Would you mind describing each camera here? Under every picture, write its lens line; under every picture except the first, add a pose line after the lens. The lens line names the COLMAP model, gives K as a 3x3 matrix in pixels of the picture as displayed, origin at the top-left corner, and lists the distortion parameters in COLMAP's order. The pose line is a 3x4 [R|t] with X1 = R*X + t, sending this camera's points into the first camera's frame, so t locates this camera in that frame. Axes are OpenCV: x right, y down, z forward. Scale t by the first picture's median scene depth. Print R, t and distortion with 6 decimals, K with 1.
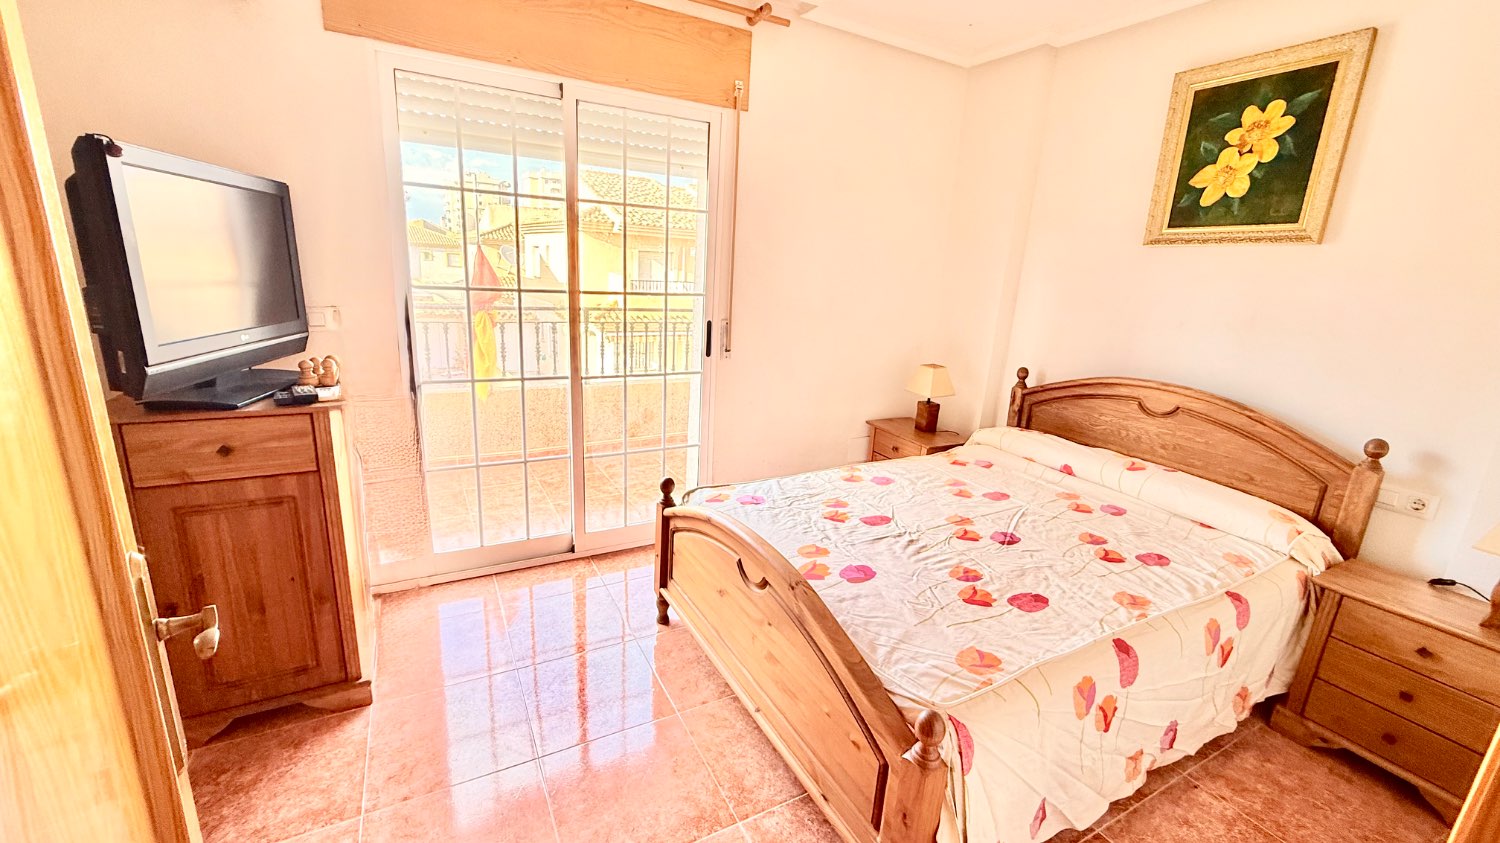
lens RADIAL K [[597.5, 0, 744.6], [0, 597.5, 421.1], [0, 0, 1]] dist [0.002489, -0.000440]
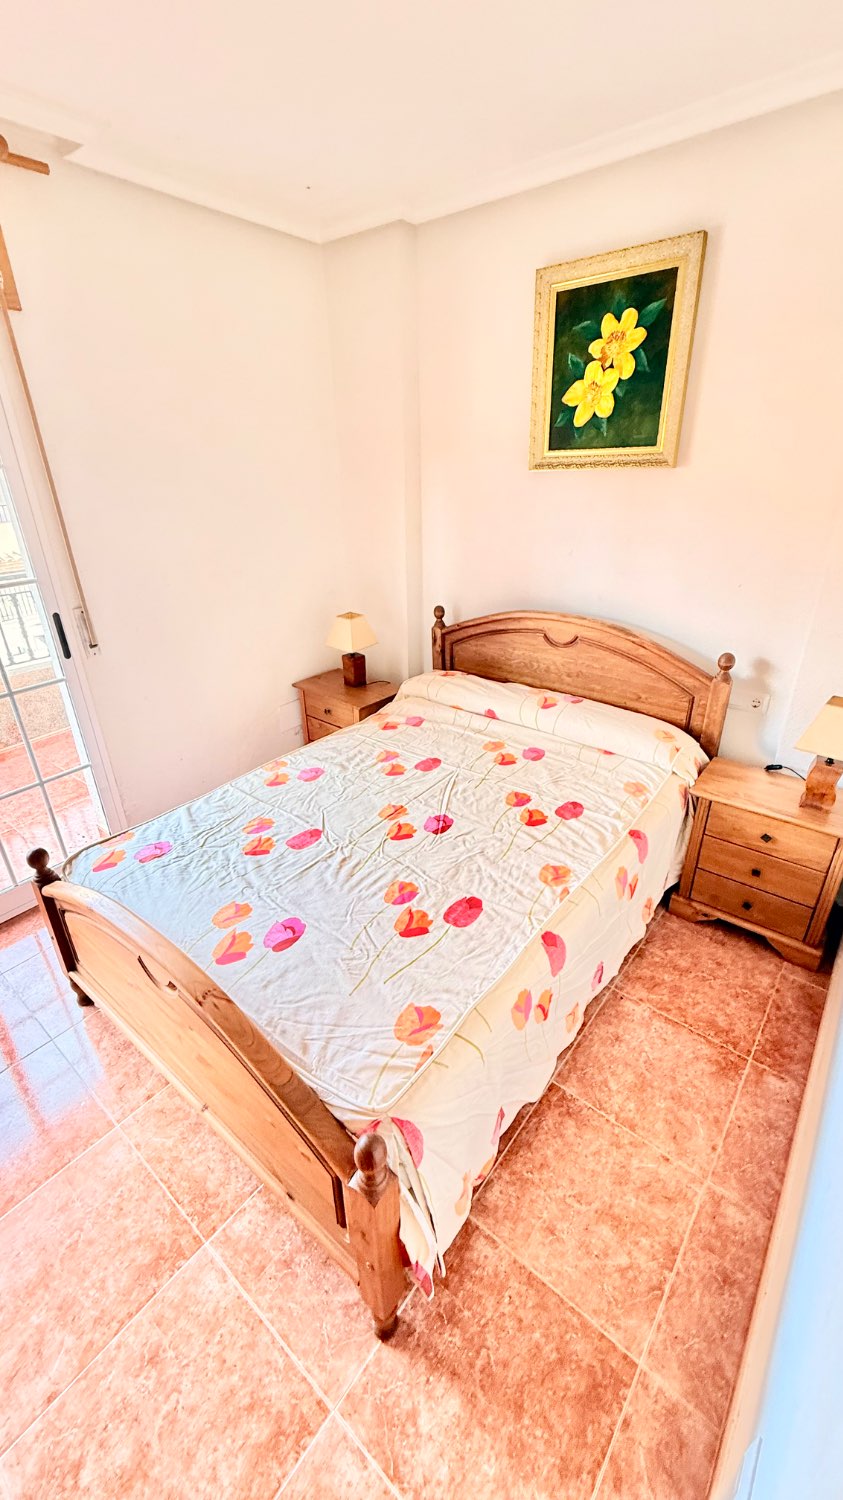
lens RADIAL K [[597.5, 0, 421.1], [0, 597.5, 745.4], [0, 0, 1]] dist [0.002489, -0.000440]
pose [[0.921205, -0.227362, 0.315735, 0.135675], [0.160693, 0.961379, 0.223449, -0.146500], [-0.354344, -0.155106, 0.922162, 0.142435]]
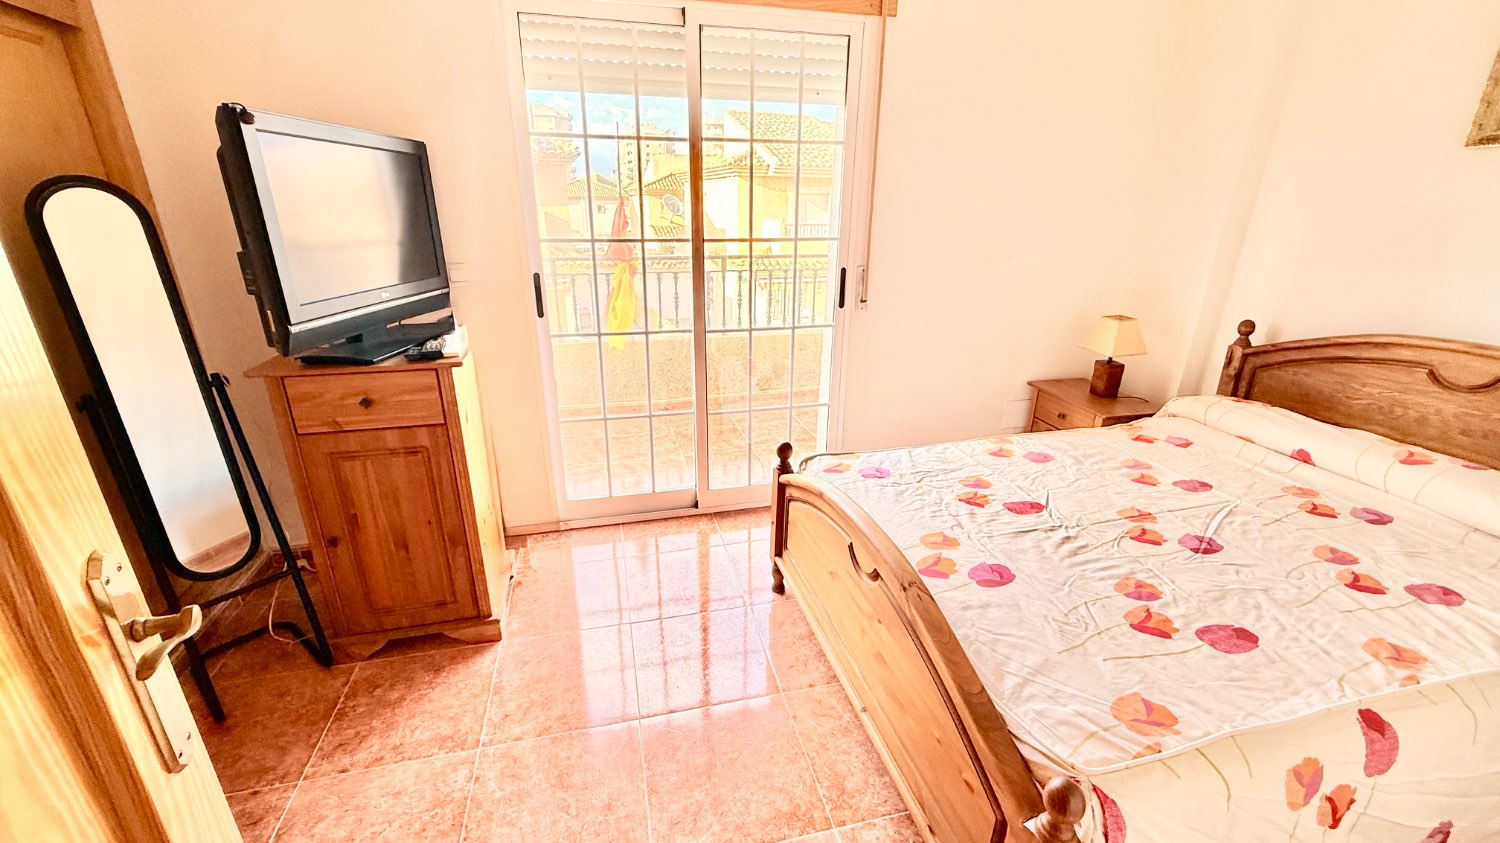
lens RADIAL K [[597.5, 0, 745.0], [0, 597.5, 420.3], [0, 0, 1]] dist [0.002489, -0.000440]
pose [[0.967476, 0.043499, -0.249193, 0.046321], [-0.021691, 0.995741, 0.089603, -0.023858], [0.252029, -0.081283, 0.964300, 0.105056]]
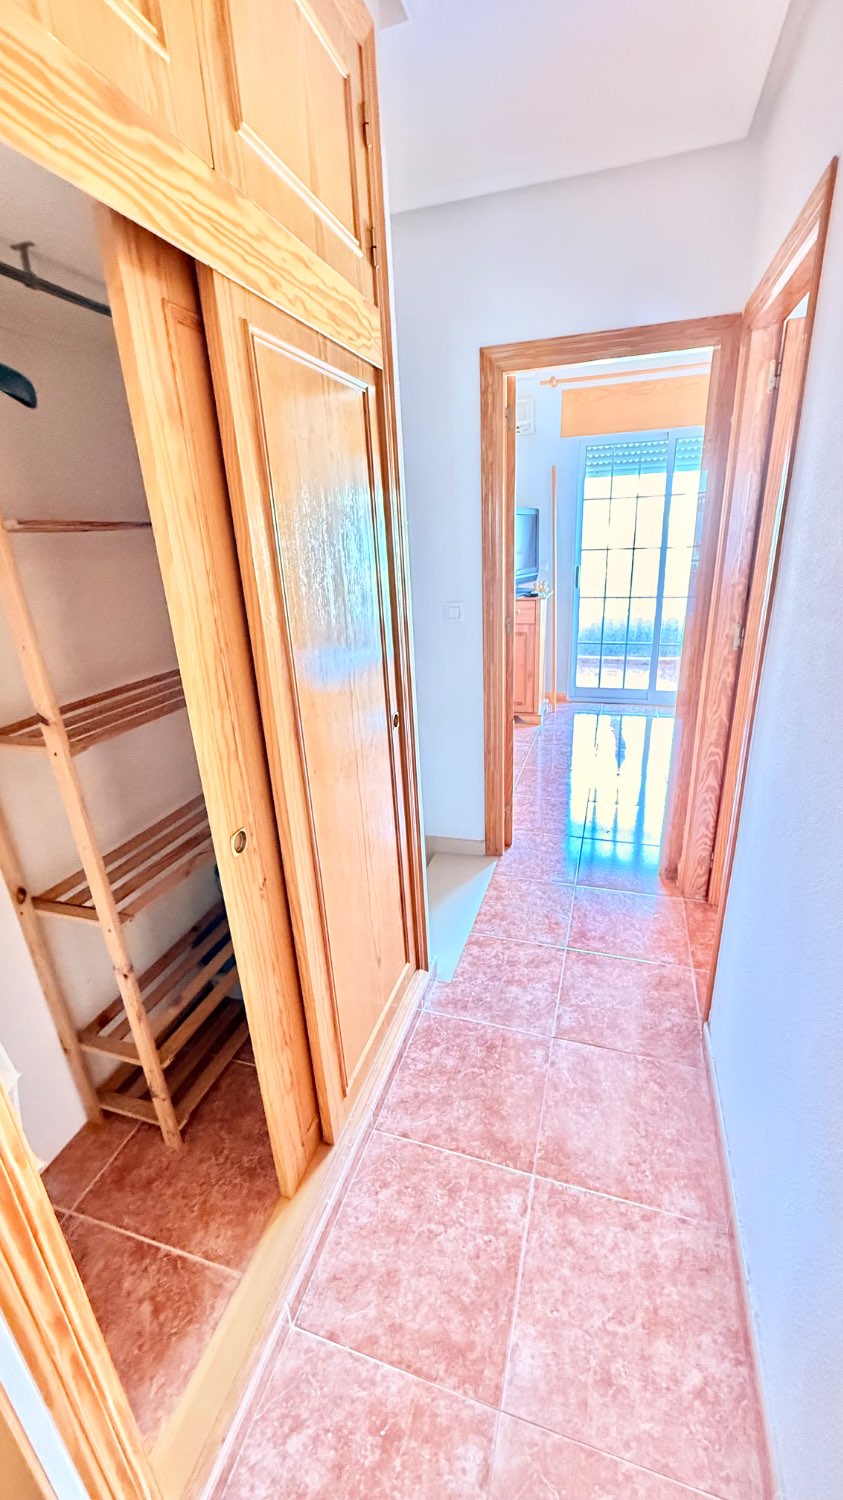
lens RADIAL K [[597.5, 0, 429.2], [0, 597.5, 745.7], [0, 0, 1]] dist [0.002489, -0.000440]
pose [[0.691605, 0.168899, -0.702250, 0.764795], [-0.101368, 0.985349, 0.137156, 0.254260], [0.715127, -0.023672, 0.698593, -0.999502]]
